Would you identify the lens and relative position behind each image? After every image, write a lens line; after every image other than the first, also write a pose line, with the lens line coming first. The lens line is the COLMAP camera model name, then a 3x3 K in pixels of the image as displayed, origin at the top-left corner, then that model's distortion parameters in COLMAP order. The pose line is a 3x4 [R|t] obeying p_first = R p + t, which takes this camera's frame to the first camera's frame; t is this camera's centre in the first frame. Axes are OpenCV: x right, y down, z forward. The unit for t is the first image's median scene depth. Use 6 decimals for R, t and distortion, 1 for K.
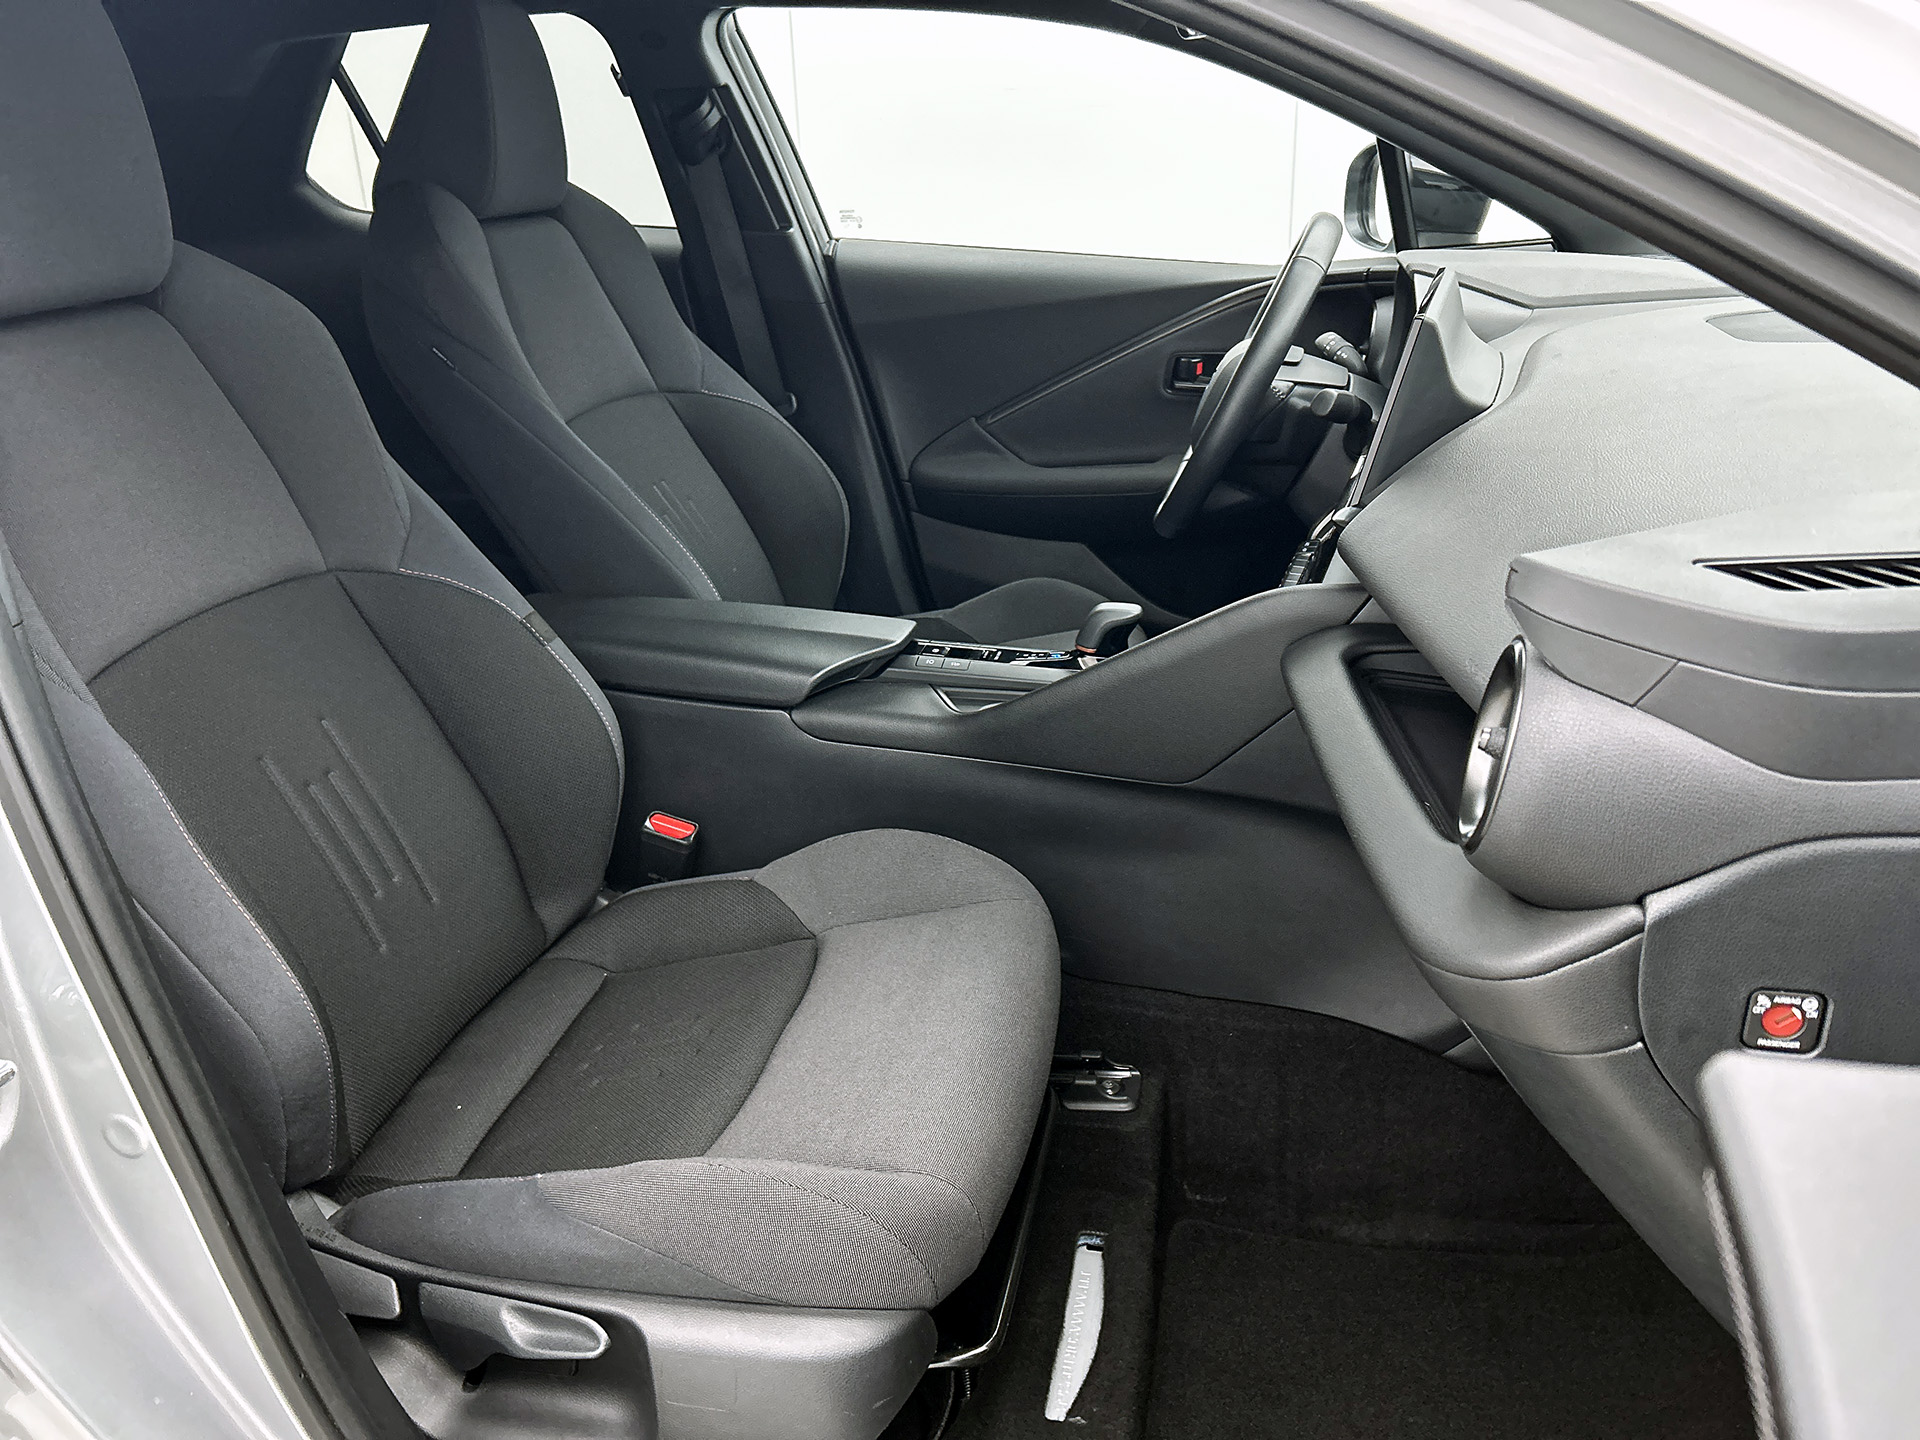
lens RADIAL K [[1427.8, 0, 952.0], [0, 1427.8, 722.6], [0, 0, 1]] dist [0.009672, -0.026498]
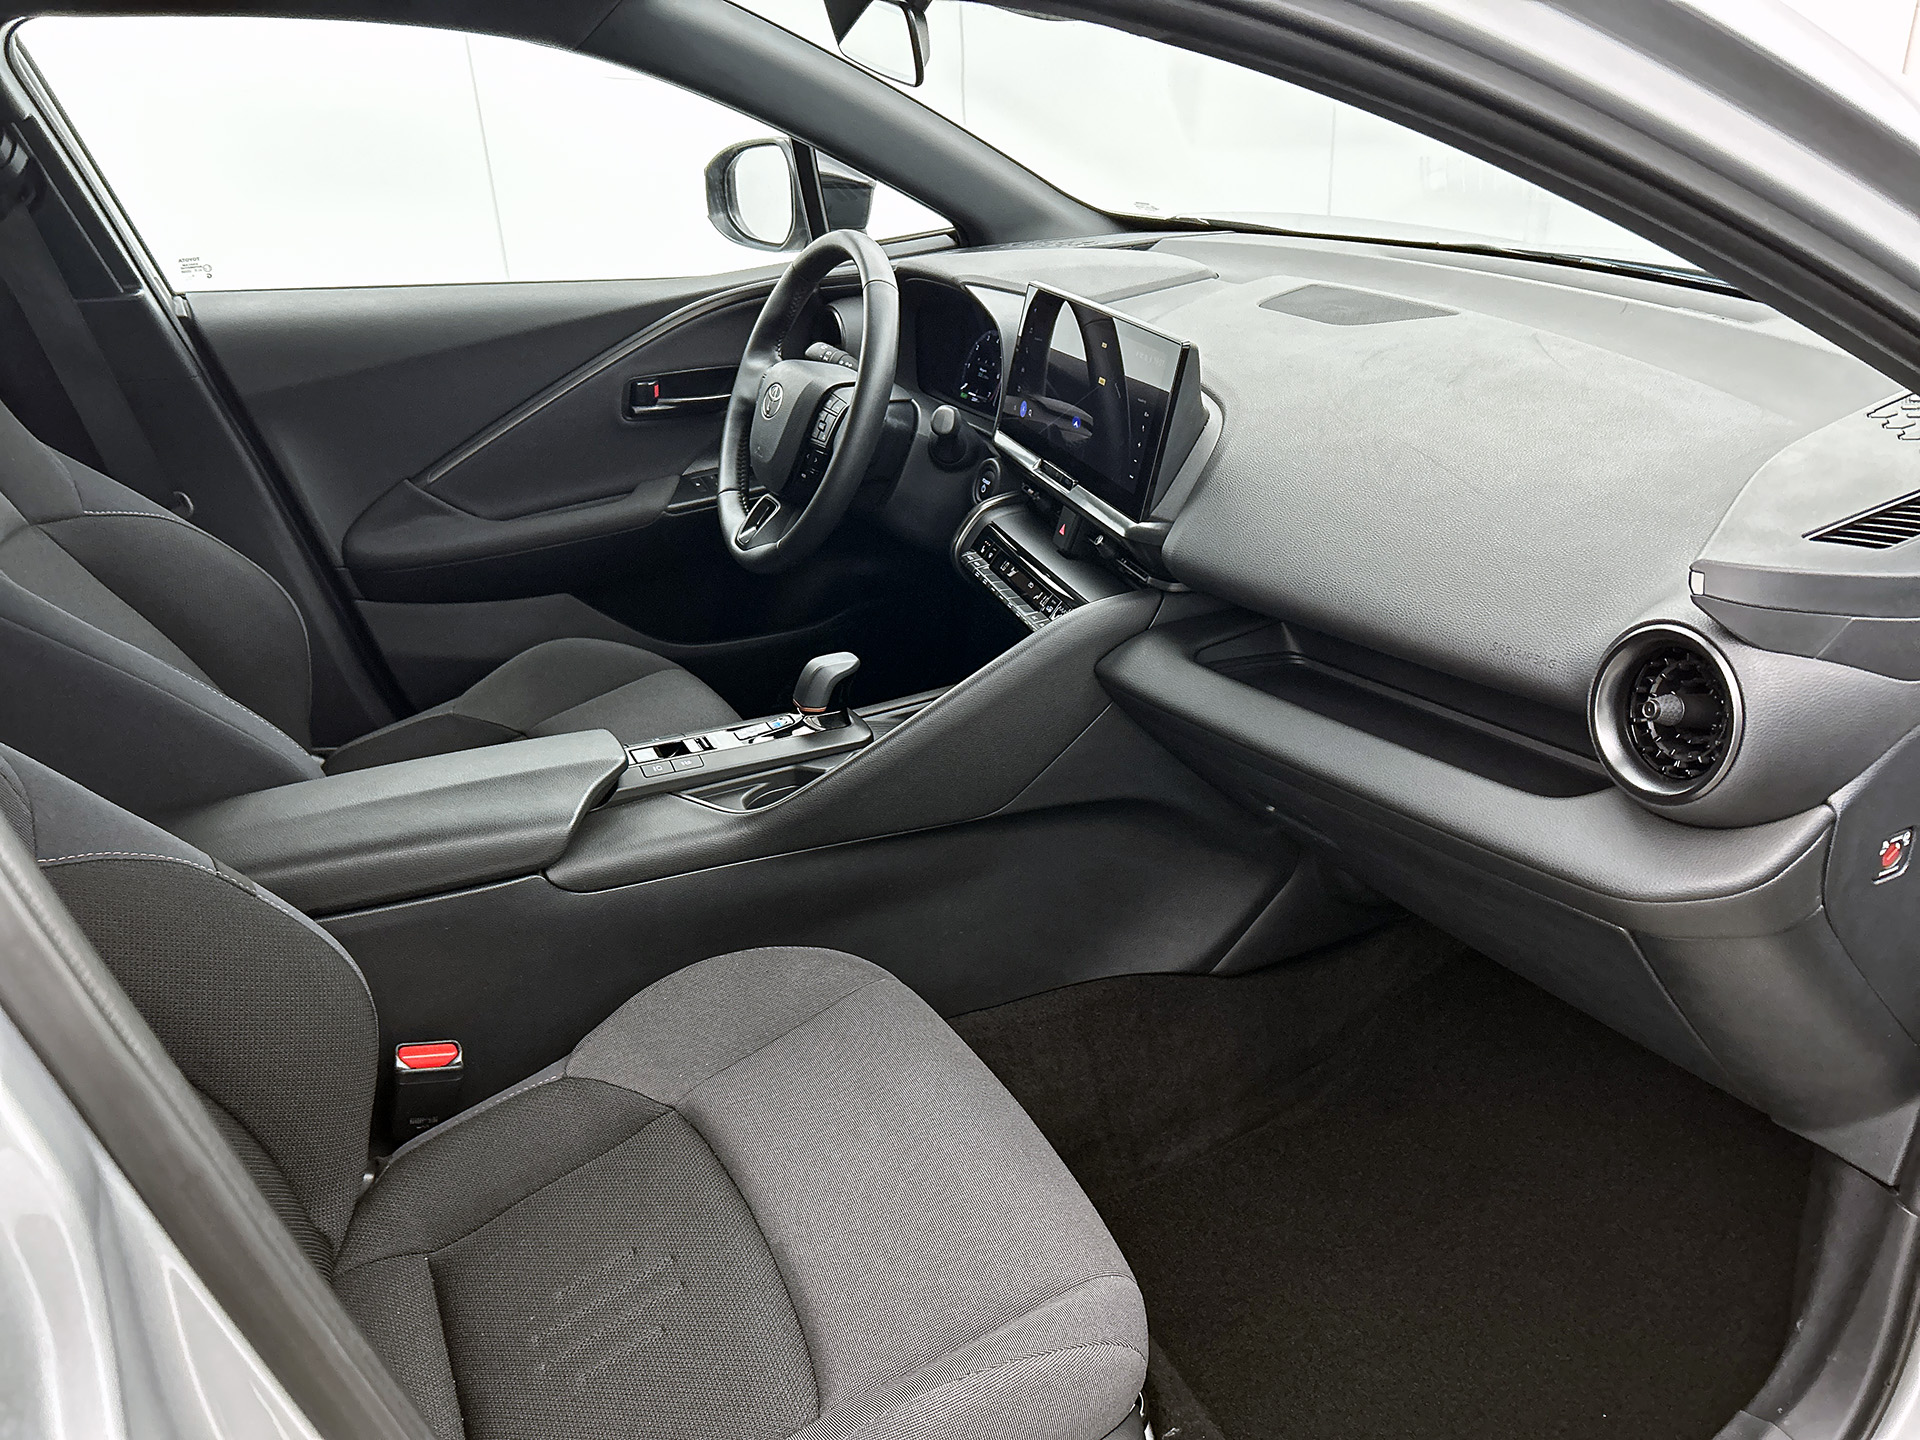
lens RADIAL K [[1427.8, 0, 956.5], [0, 1427.8, 718.1], [0, 0, 1]] dist [0.009672, -0.026498]
pose [[0.793678, -0.267587, 0.546327, -0.254214], [0.253568, 0.961847, 0.102733, -0.085847], [-0.552973, 0.056994, 0.831248, 0.108808]]
